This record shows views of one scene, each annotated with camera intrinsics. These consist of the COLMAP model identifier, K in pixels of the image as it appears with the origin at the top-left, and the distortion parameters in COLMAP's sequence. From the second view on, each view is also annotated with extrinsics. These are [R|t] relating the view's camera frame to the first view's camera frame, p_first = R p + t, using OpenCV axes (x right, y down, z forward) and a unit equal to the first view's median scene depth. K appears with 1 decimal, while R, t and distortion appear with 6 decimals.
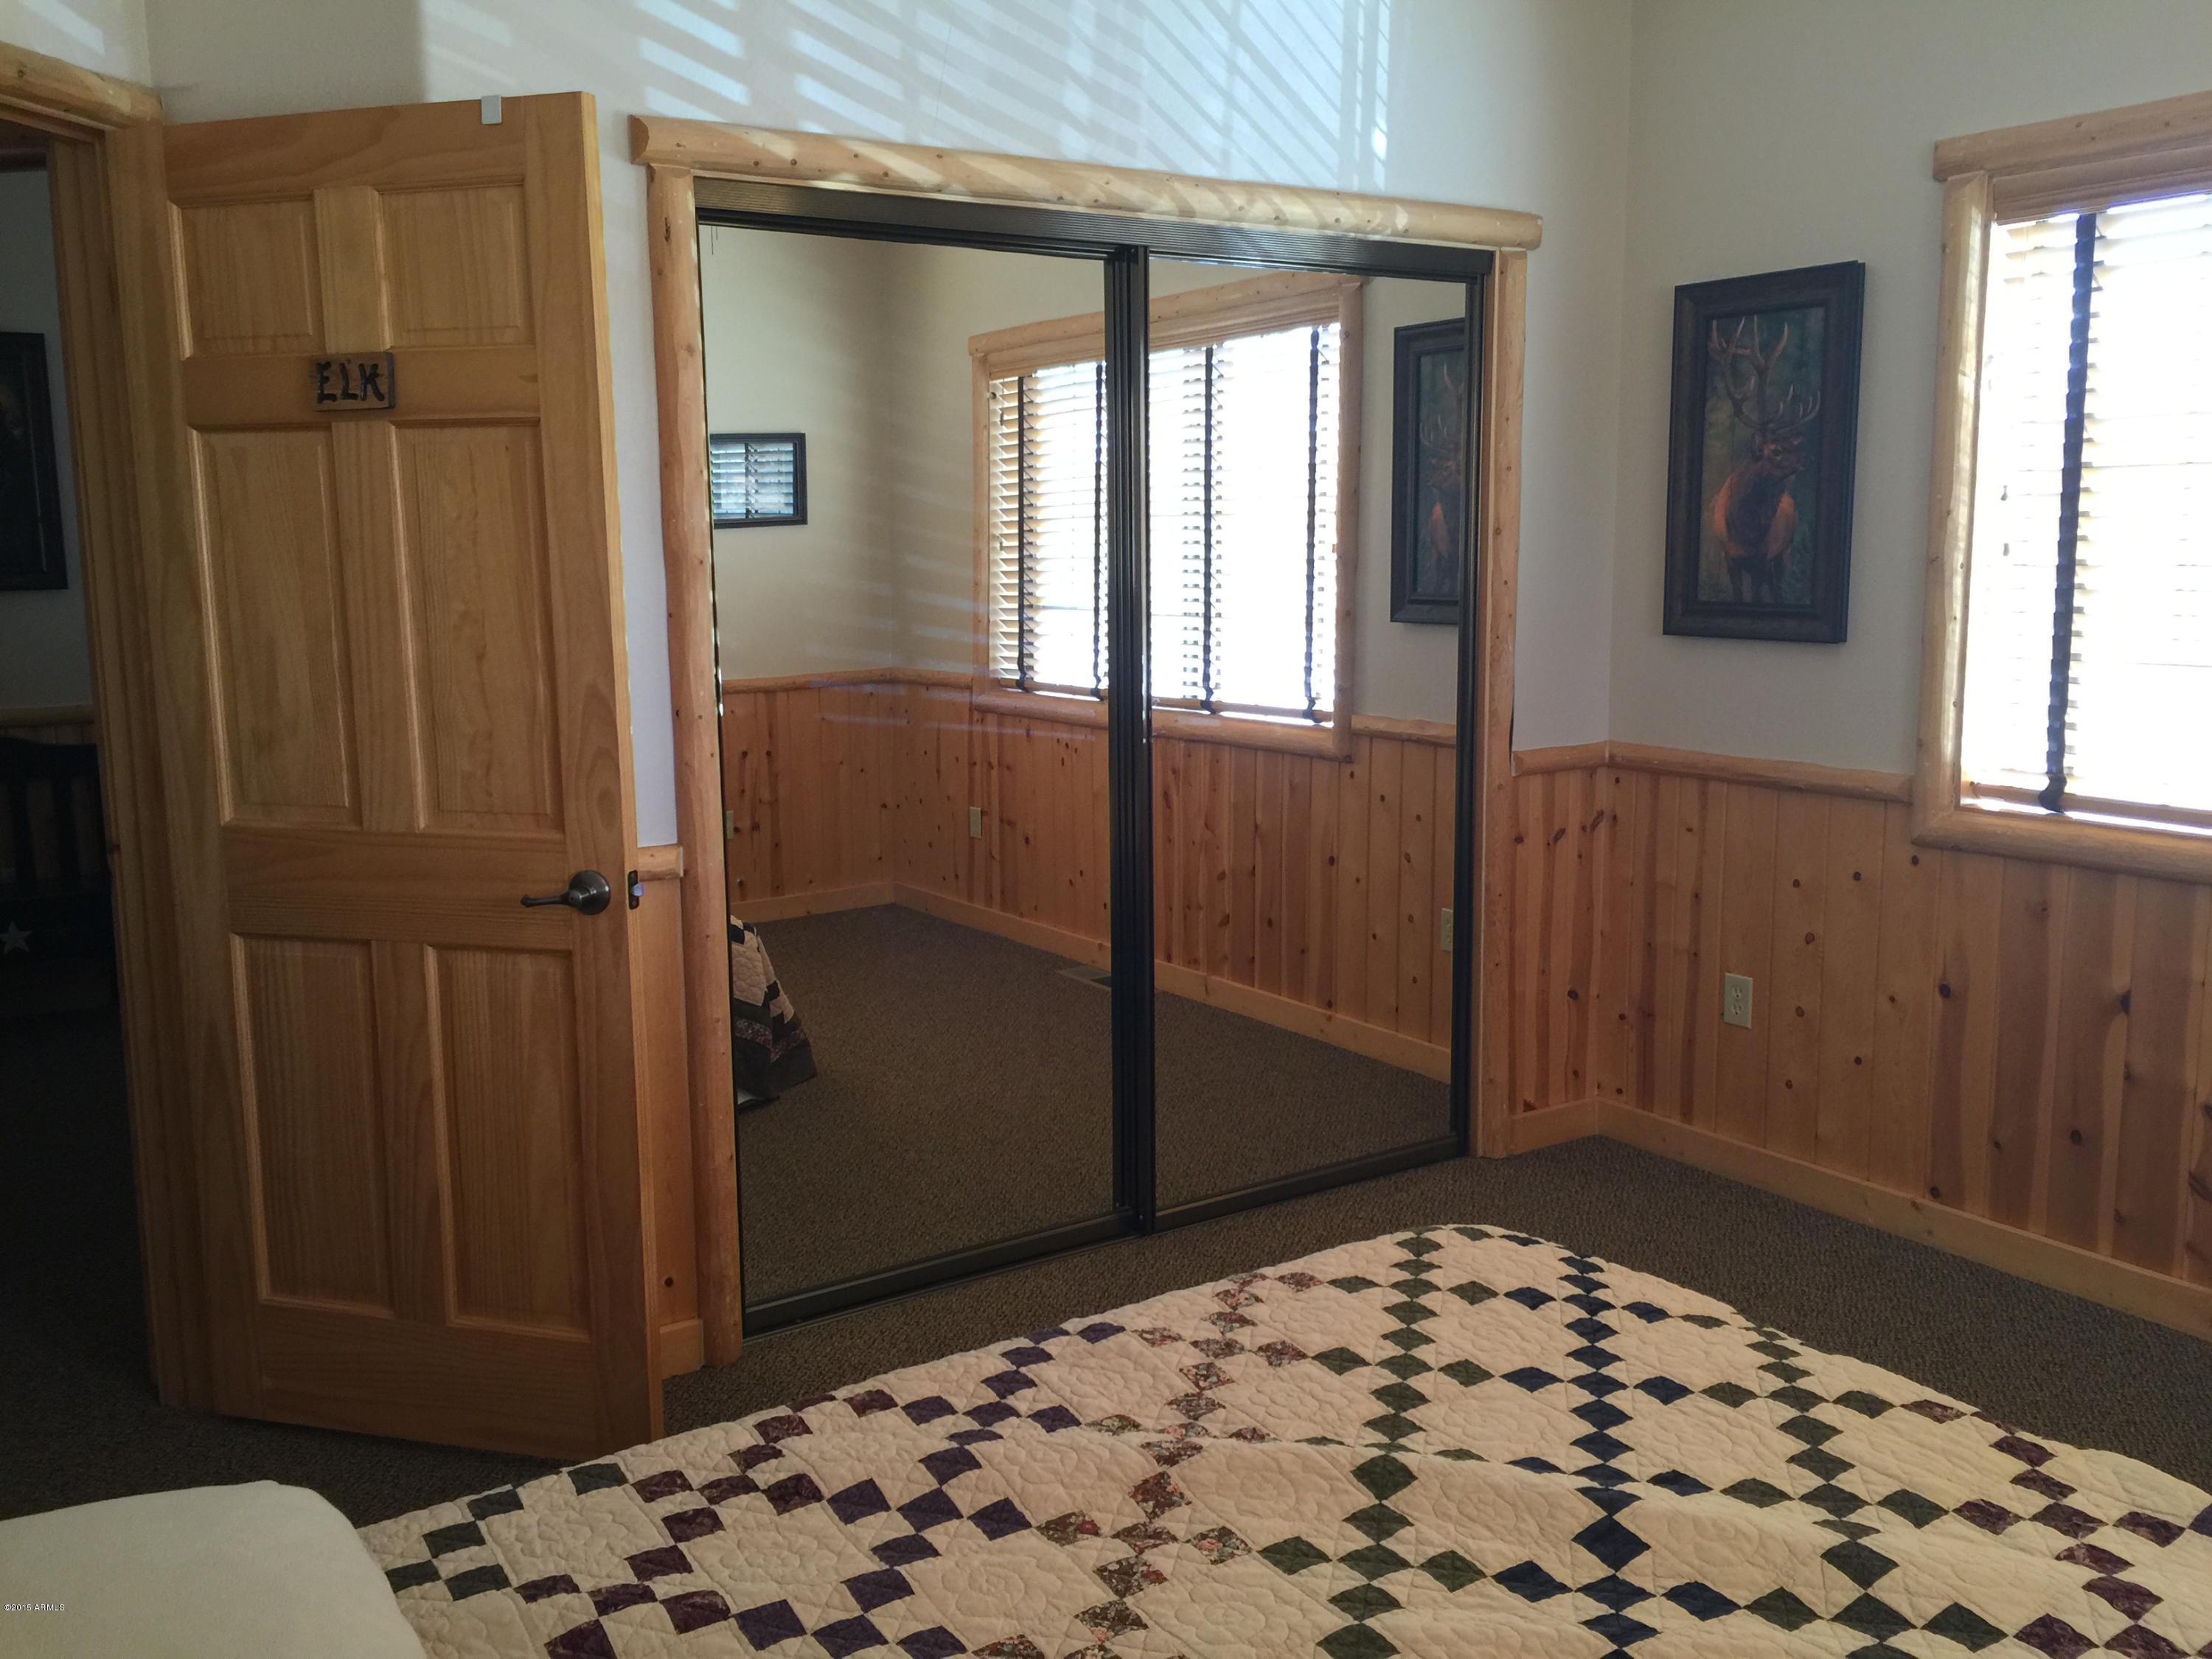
lens RADIAL K [[1892.1, 0, 1108.8], [0, 1892.1, 818.6], [0, 0, 1]] dist [0.078667, -0.099378]
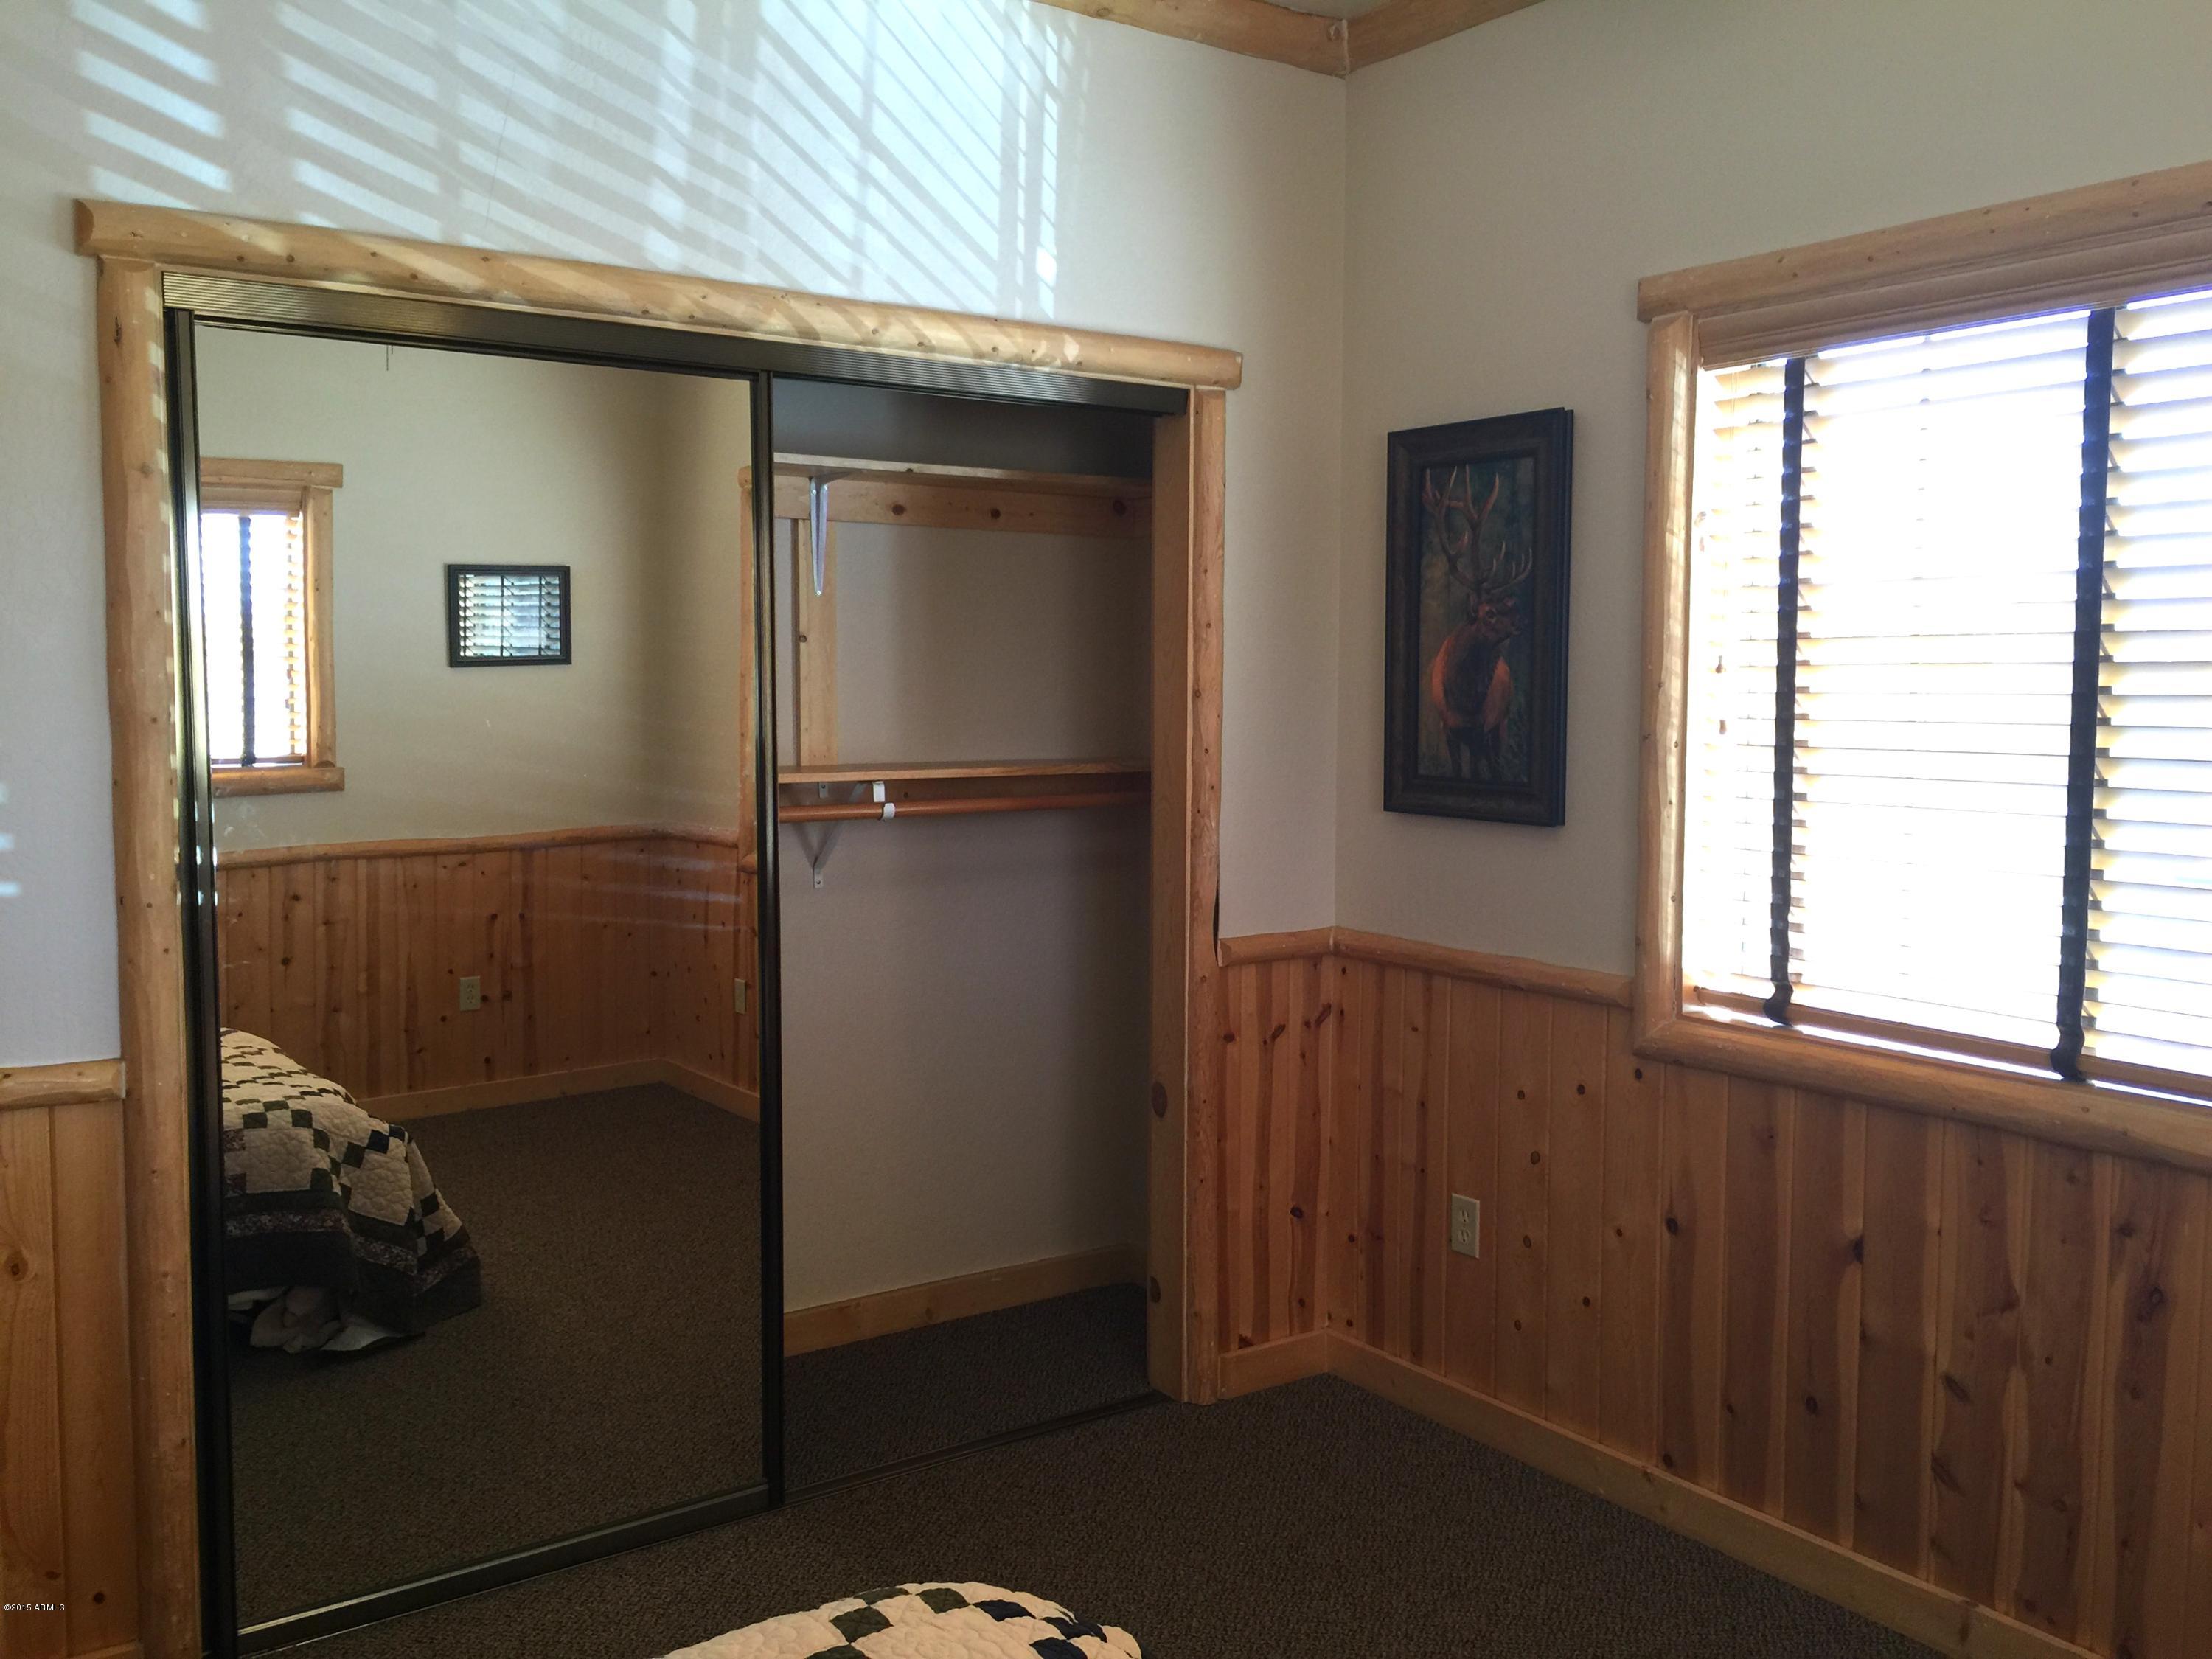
lens RADIAL K [[1892.1, 0, 1115.4], [0, 1892.1, 819.2], [0, 0, 1]] dist [0.078667, -0.099378]
pose [[0.999259, 0.012457, 0.036409, 0.153118], [-0.009701, 0.997142, -0.074919, -0.028401], [-0.037238, 0.074510, 0.996525, 0.130127]]
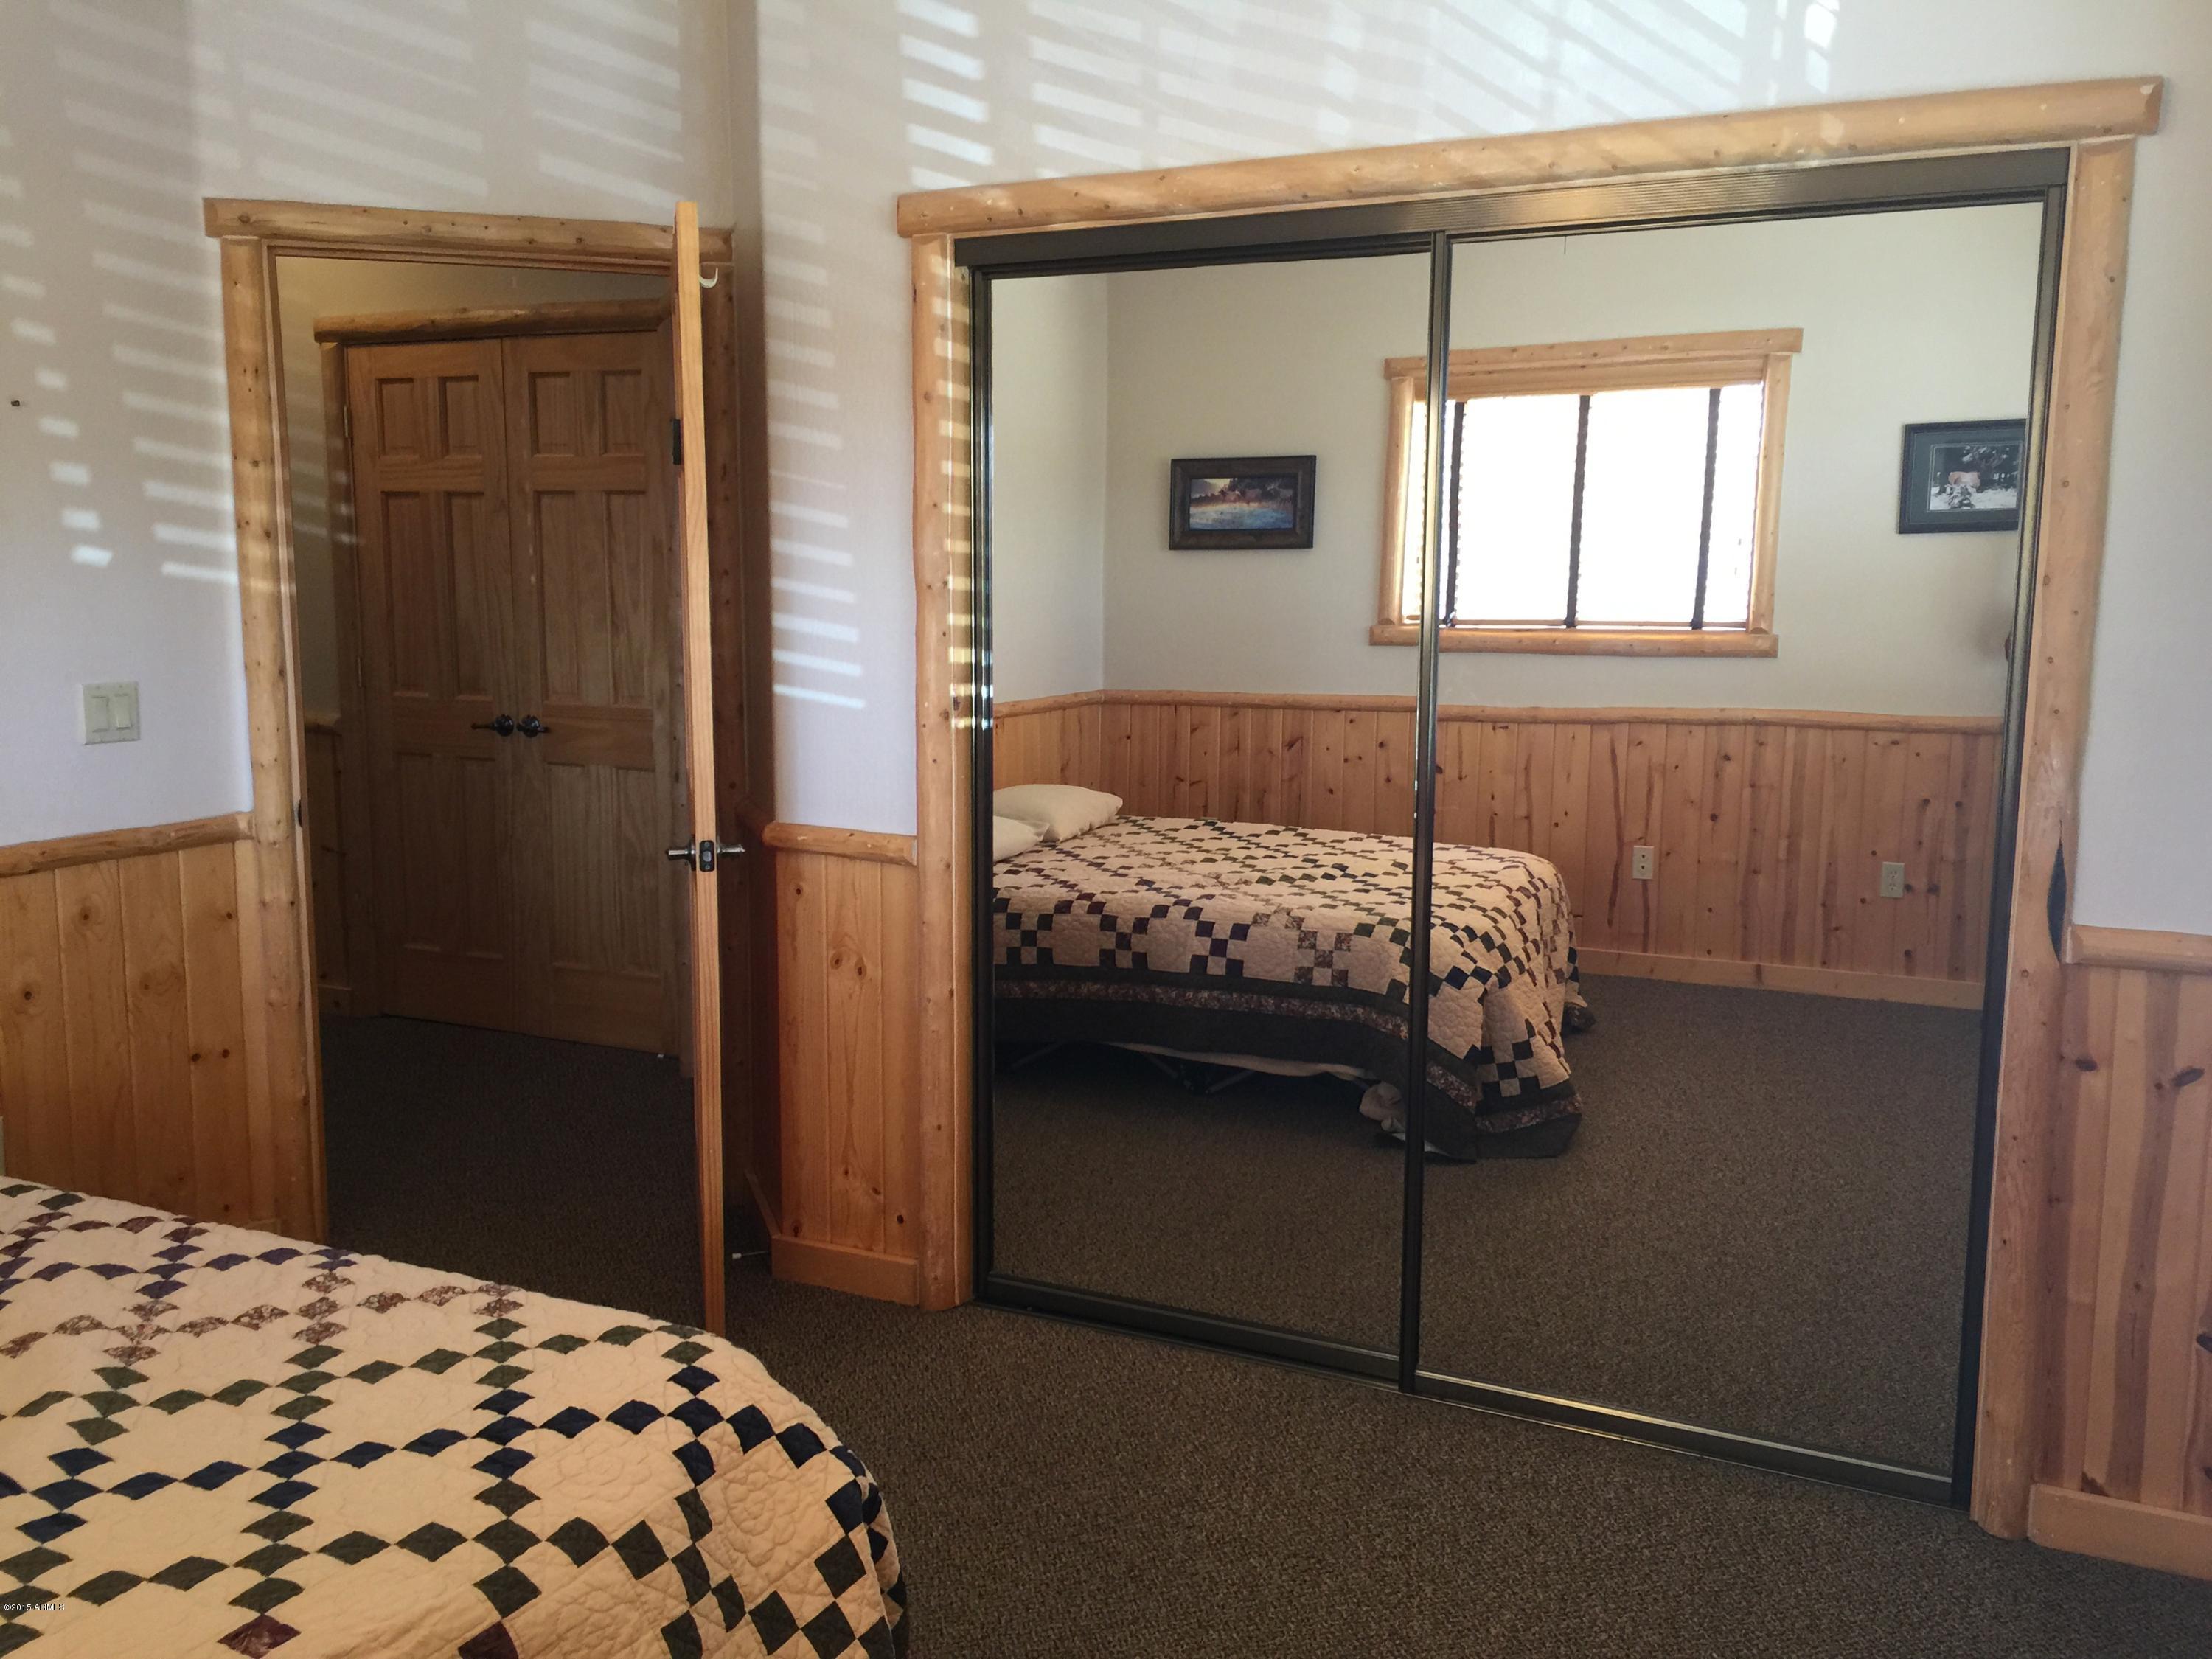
lens RADIAL K [[1892.1, 0, 1096.0], [0, 1892.1, 808.8], [0, 0, 1]] dist [0.078667, -0.099378]
pose [[0.503005, 0.138911, -0.853047, 0.691803], [-0.136208, 0.987406, 0.080473, -0.094397], [0.853483, 0.075714, 0.515591, 0.451004]]
